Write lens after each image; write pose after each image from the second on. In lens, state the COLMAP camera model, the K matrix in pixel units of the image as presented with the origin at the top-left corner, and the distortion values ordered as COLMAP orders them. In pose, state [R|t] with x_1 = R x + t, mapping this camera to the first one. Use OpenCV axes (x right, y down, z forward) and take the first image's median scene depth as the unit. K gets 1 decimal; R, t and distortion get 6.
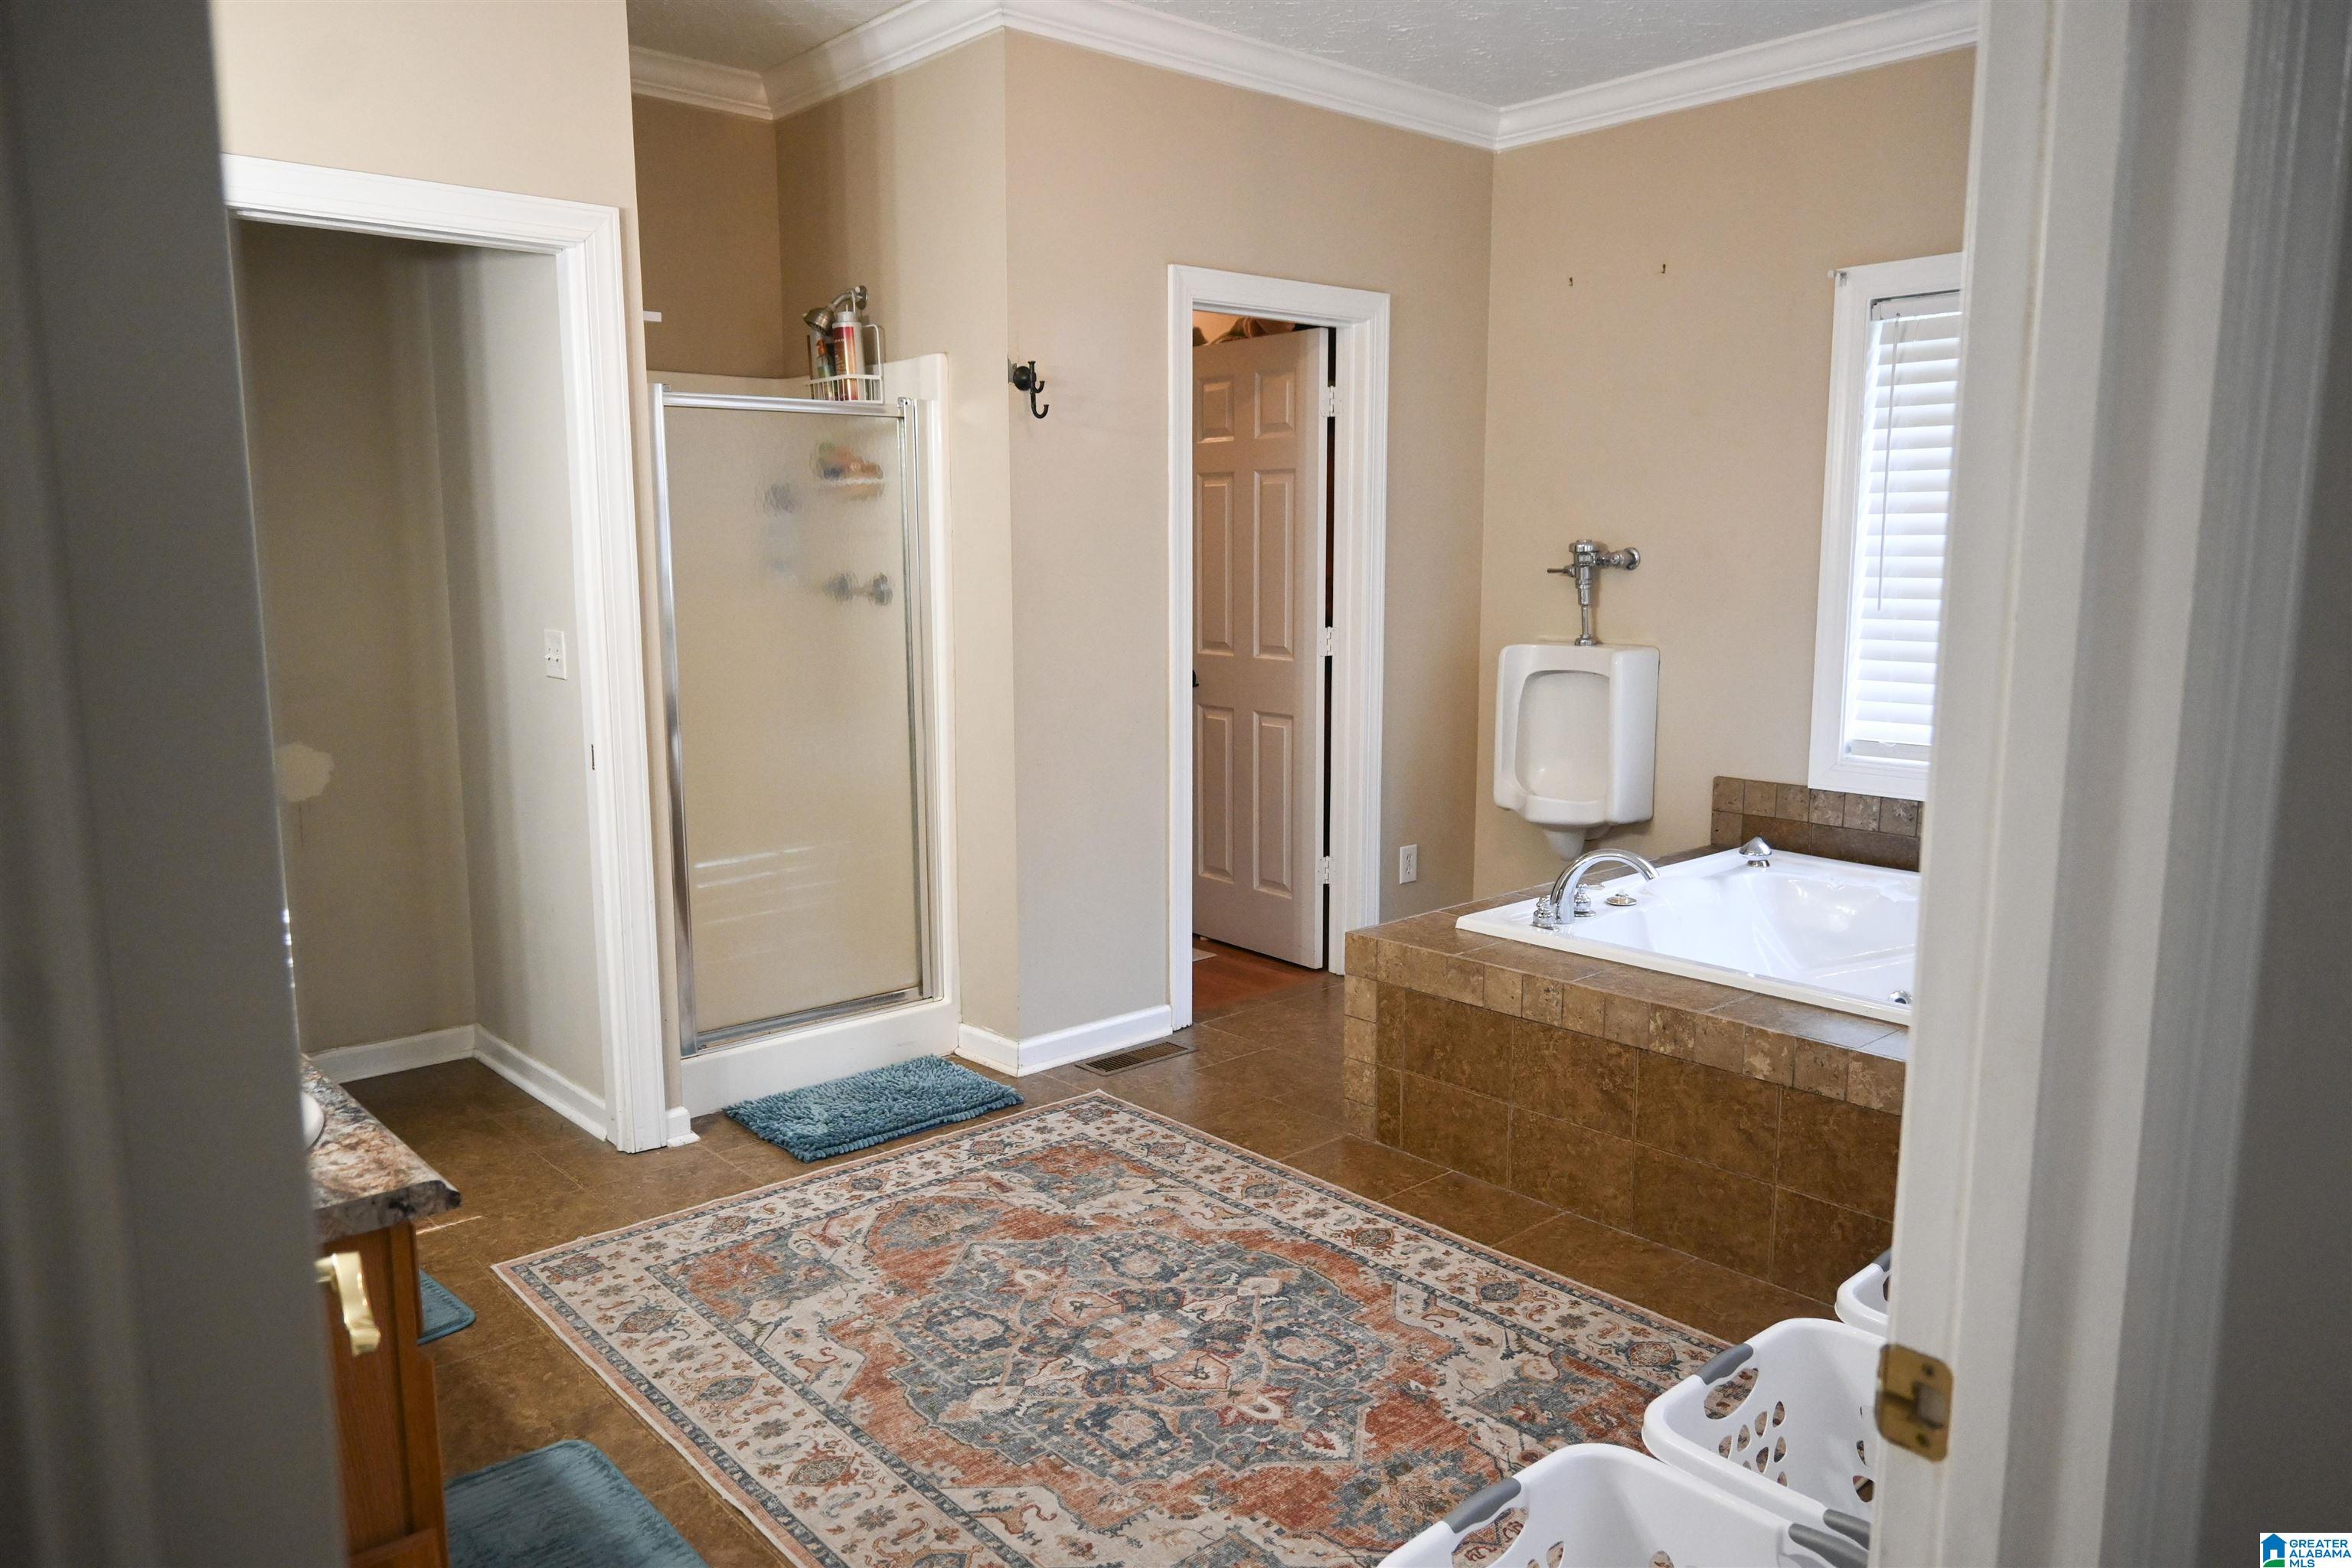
lens RADIAL K [[1595.8, 0, 1177.0], [0, 1595.8, 790.2], [0, 0, 1]] dist [-0.004772, 0.000265]
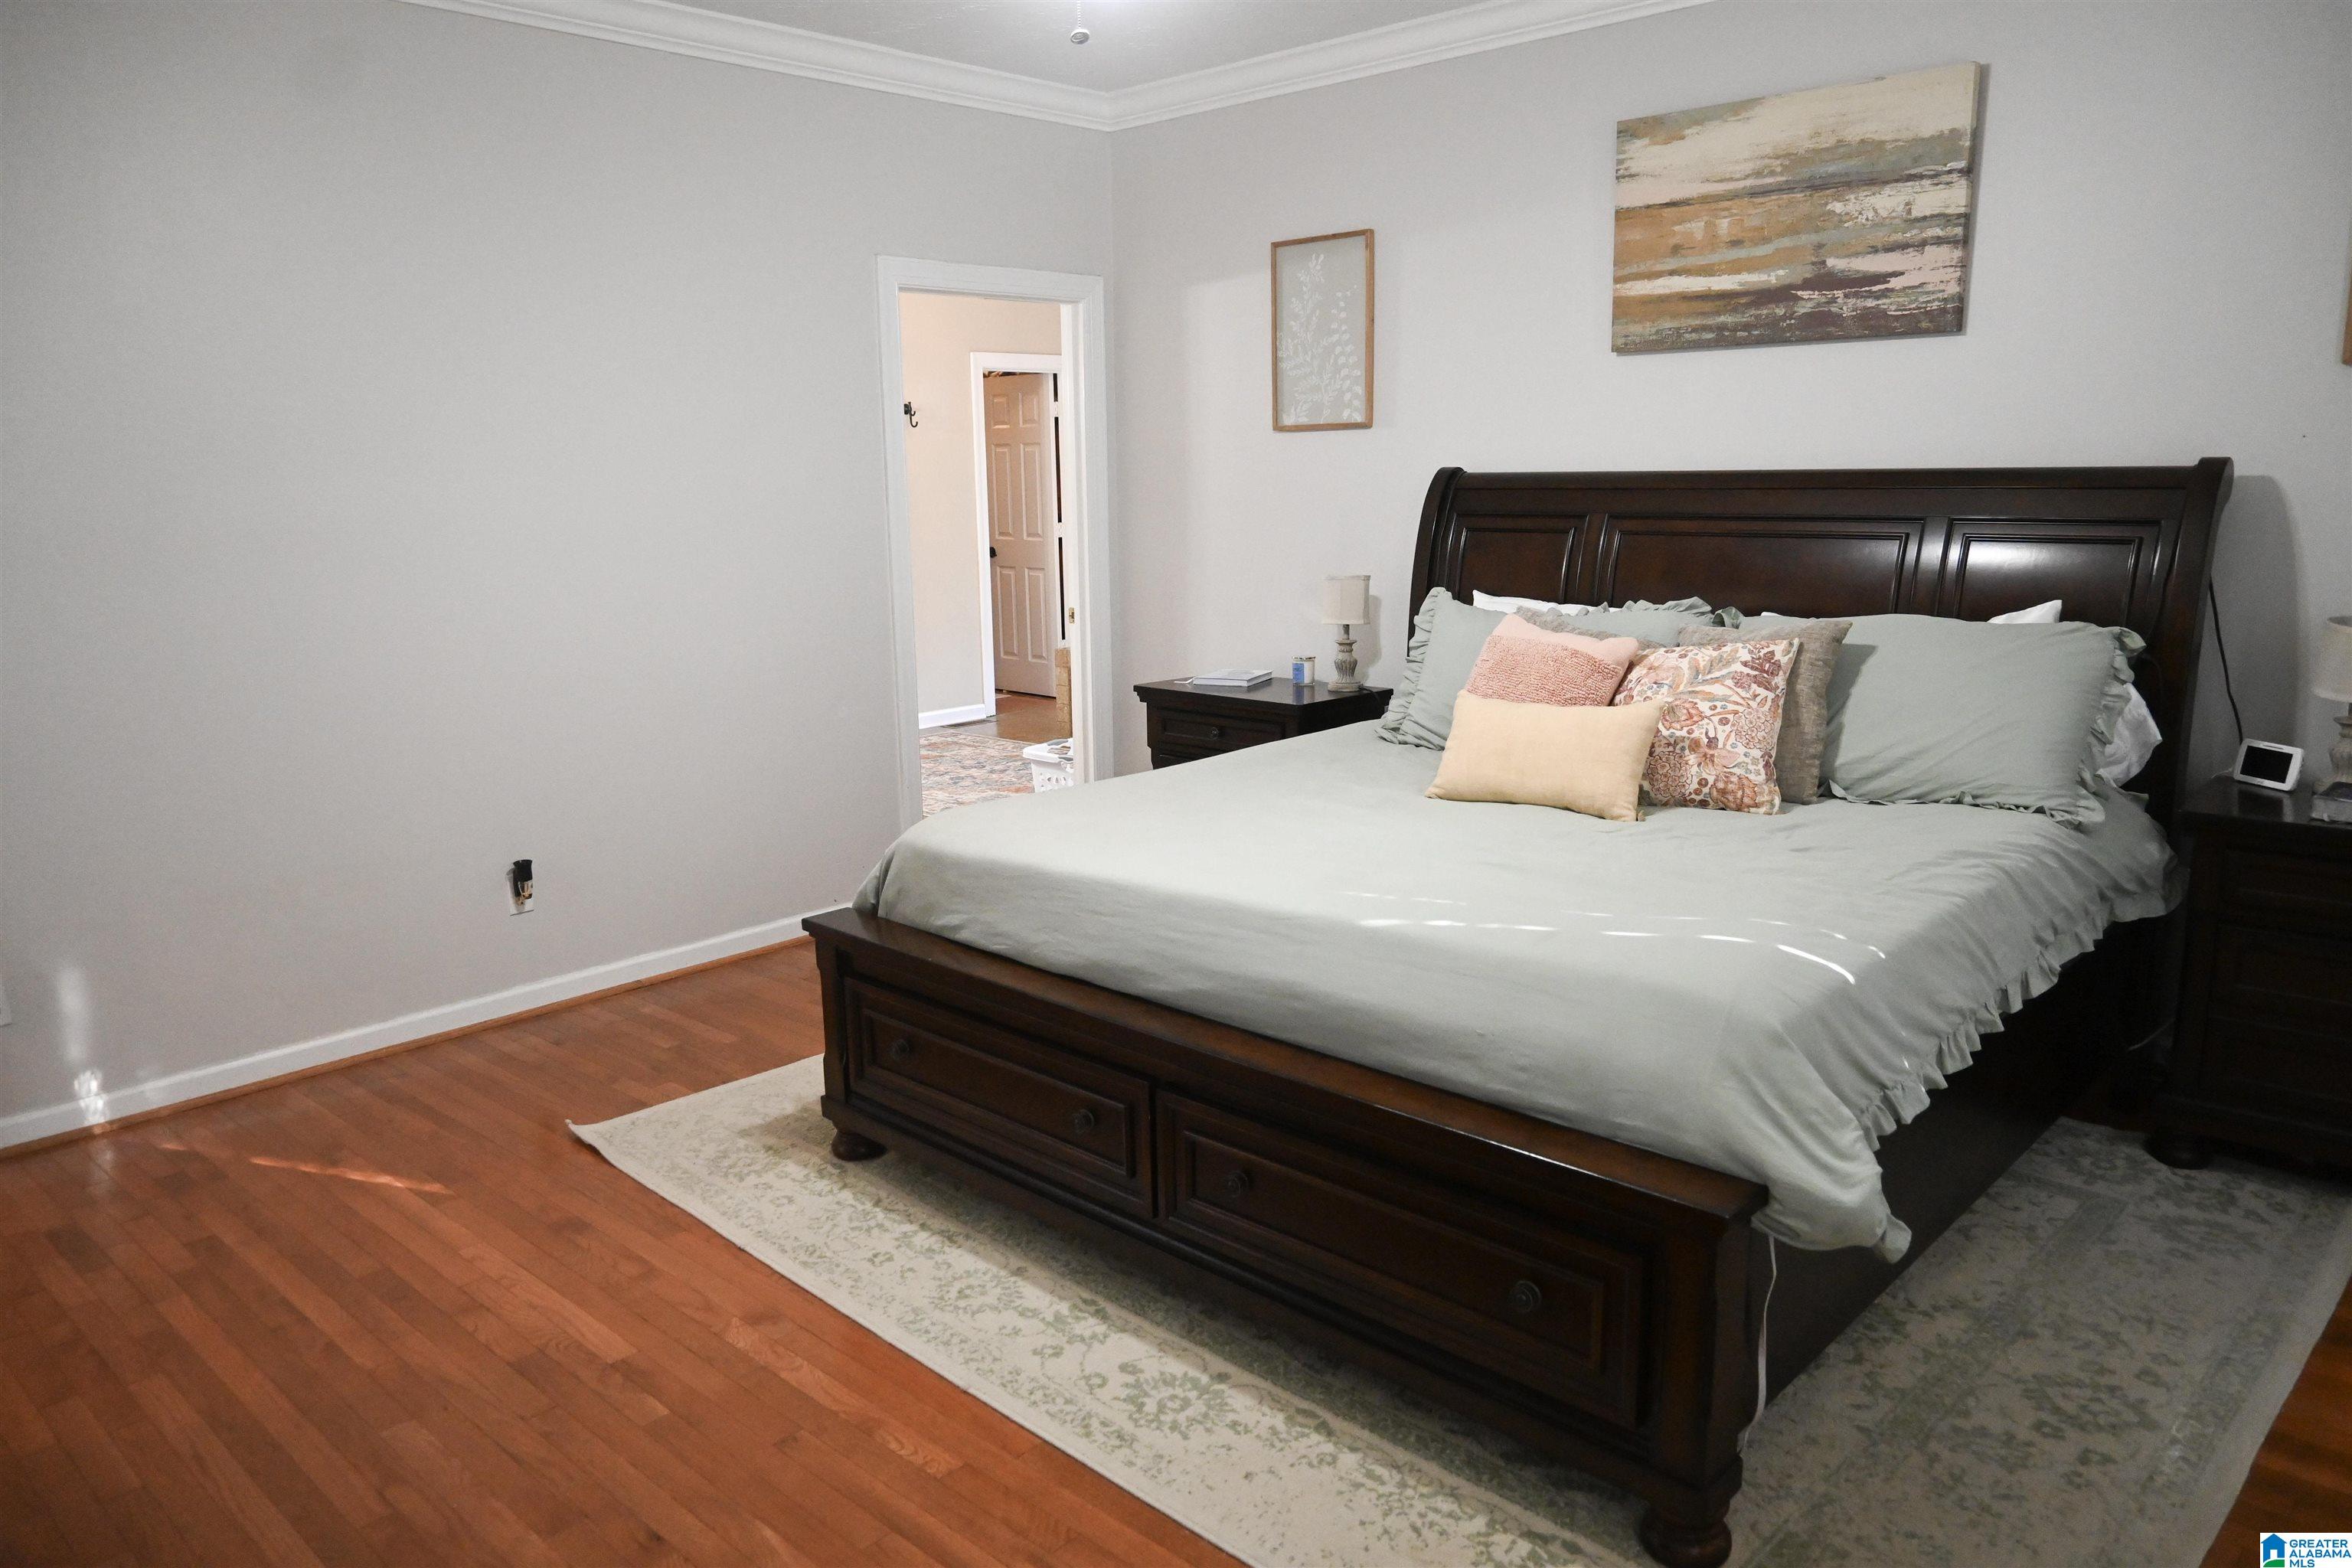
lens RADIAL K [[1595.8, 0, 1175.1], [0, 1595.8, 786.9], [0, 0, 1]] dist [-0.004772, 0.000265]
pose [[0.994995, -0.033871, 0.094009, 0.052479], [0.029541, 0.998454, 0.047082, 0.180881], [-0.095459, -0.044070, 0.994457, -1.322784]]
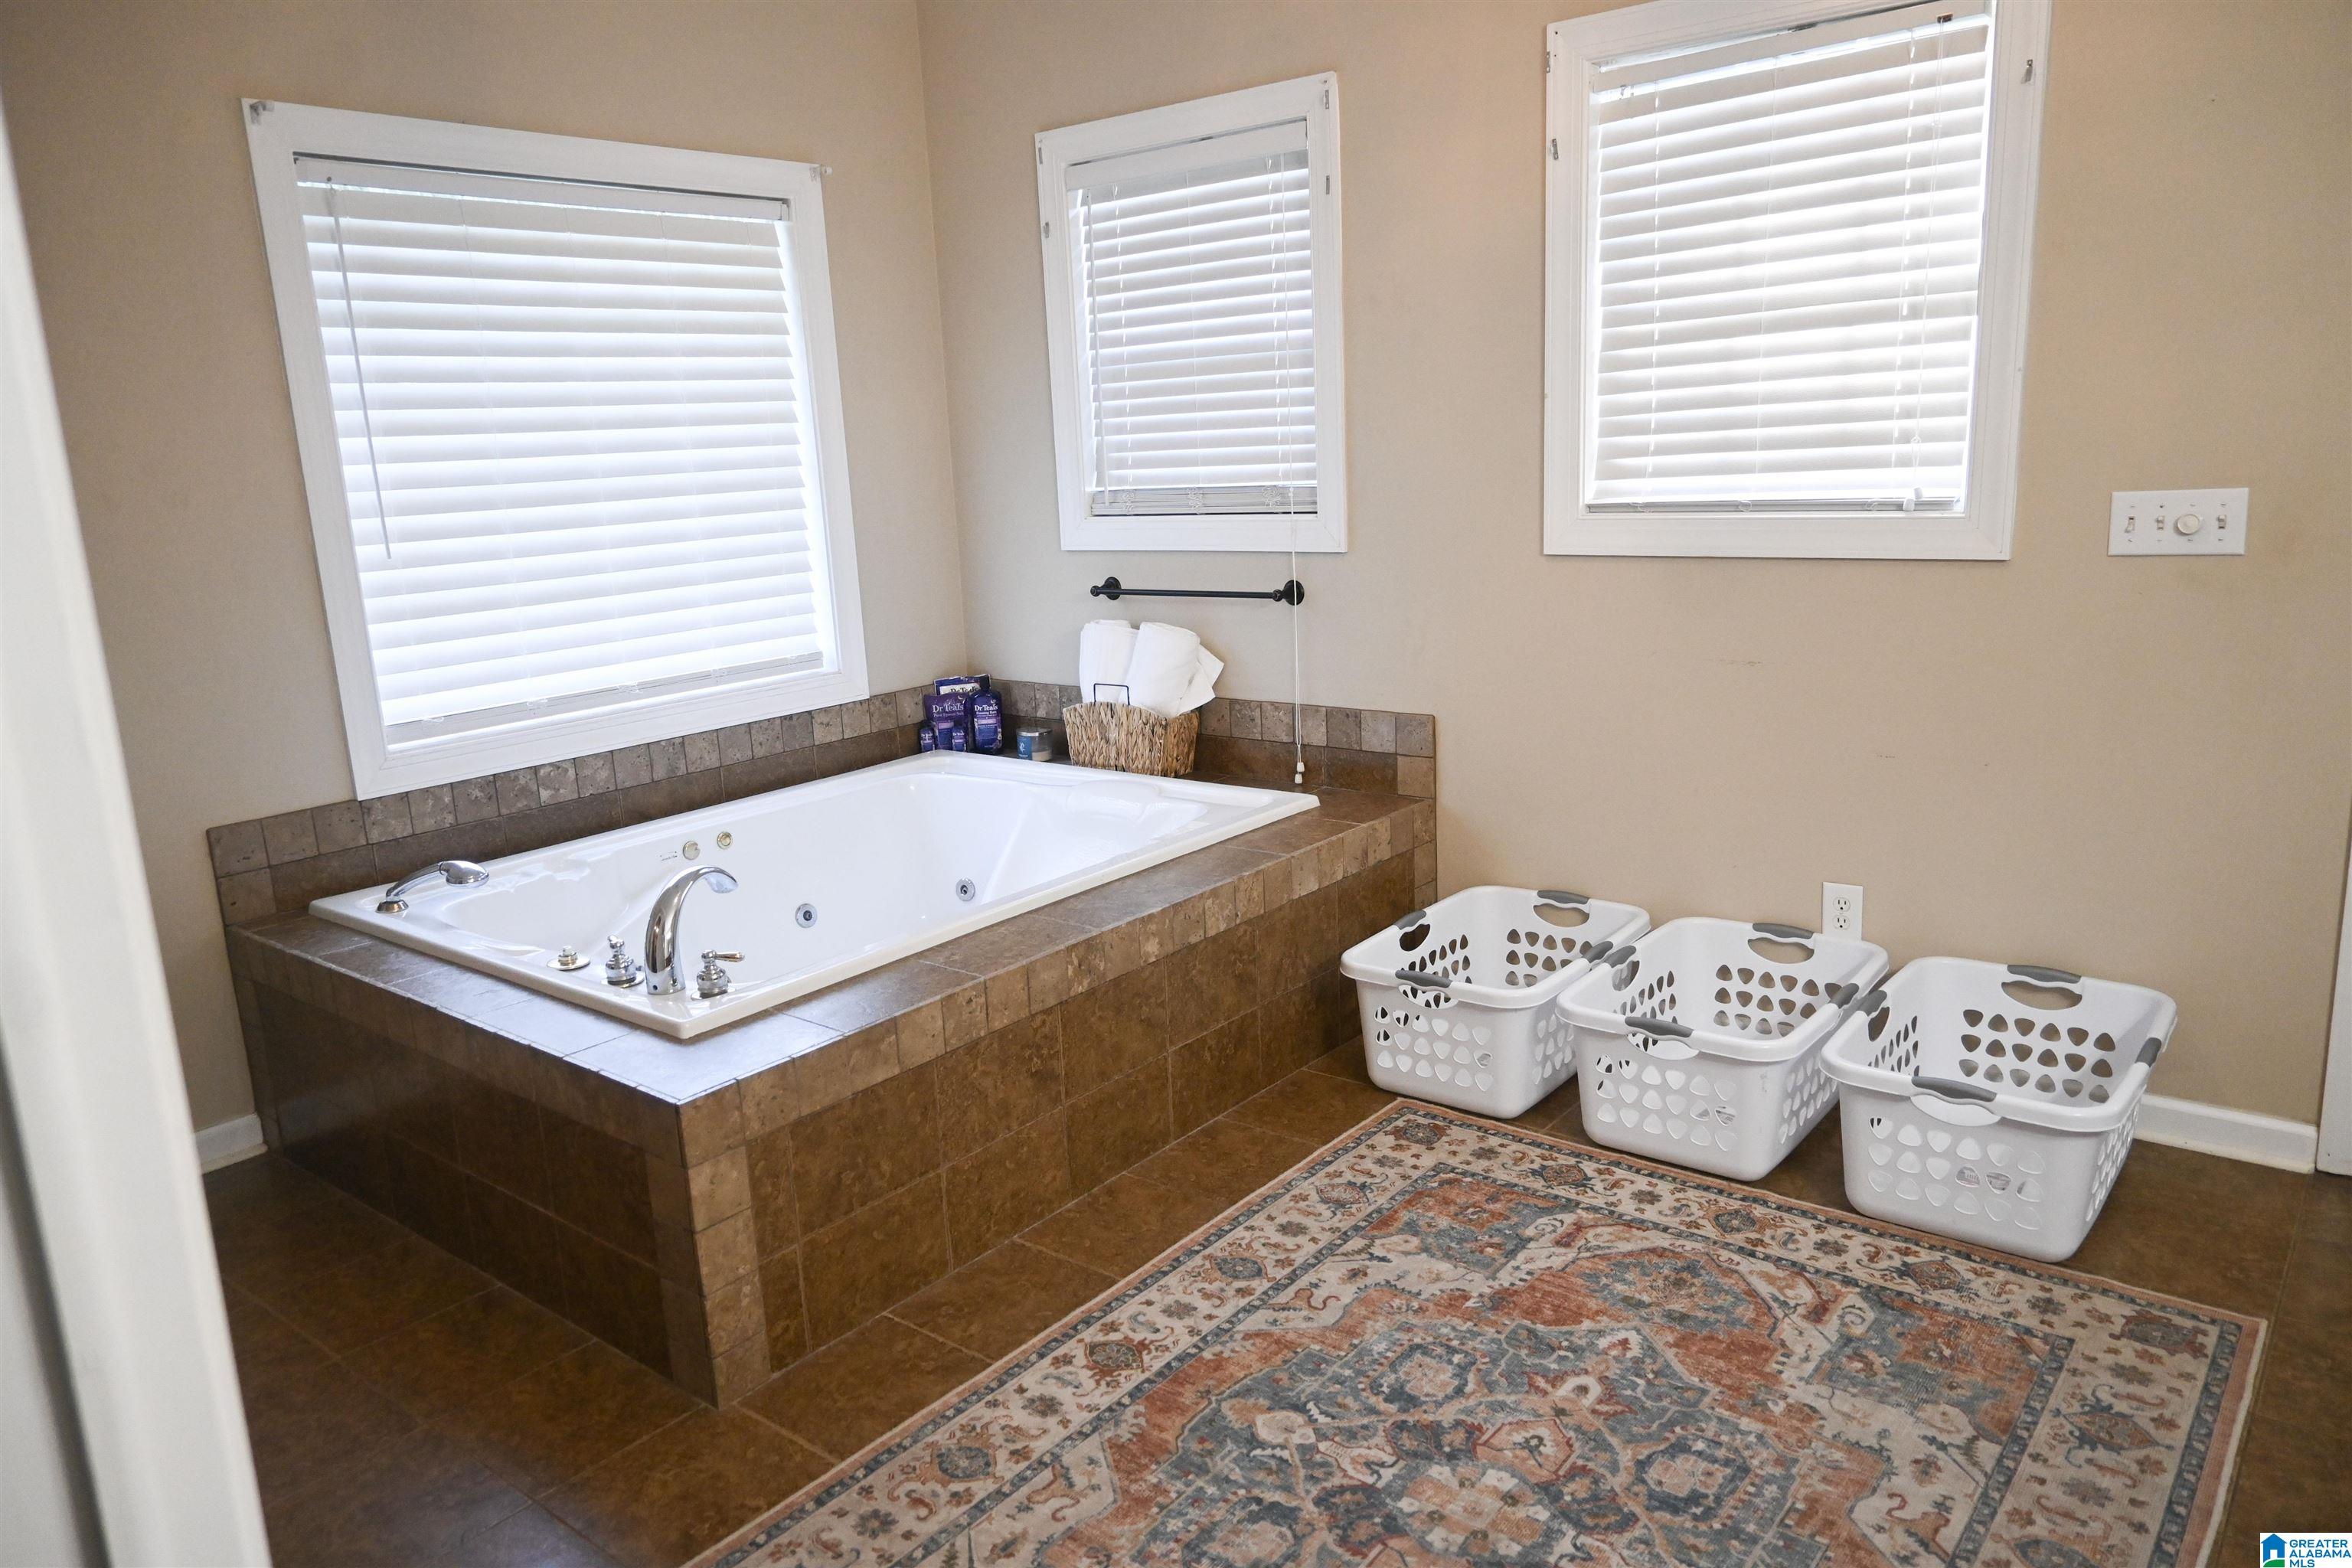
lens RADIAL K [[1595.8, 0, 1169.7], [0, 1595.8, 802.6], [0, 0, 1]] dist [-0.004772, 0.000265]
pose [[-0.168691, -0.207629, 0.963553, -0.472652], [0.195764, 0.951030, 0.239204, -0.125400], [-0.966033, 0.228980, -0.119784, 0.842415]]
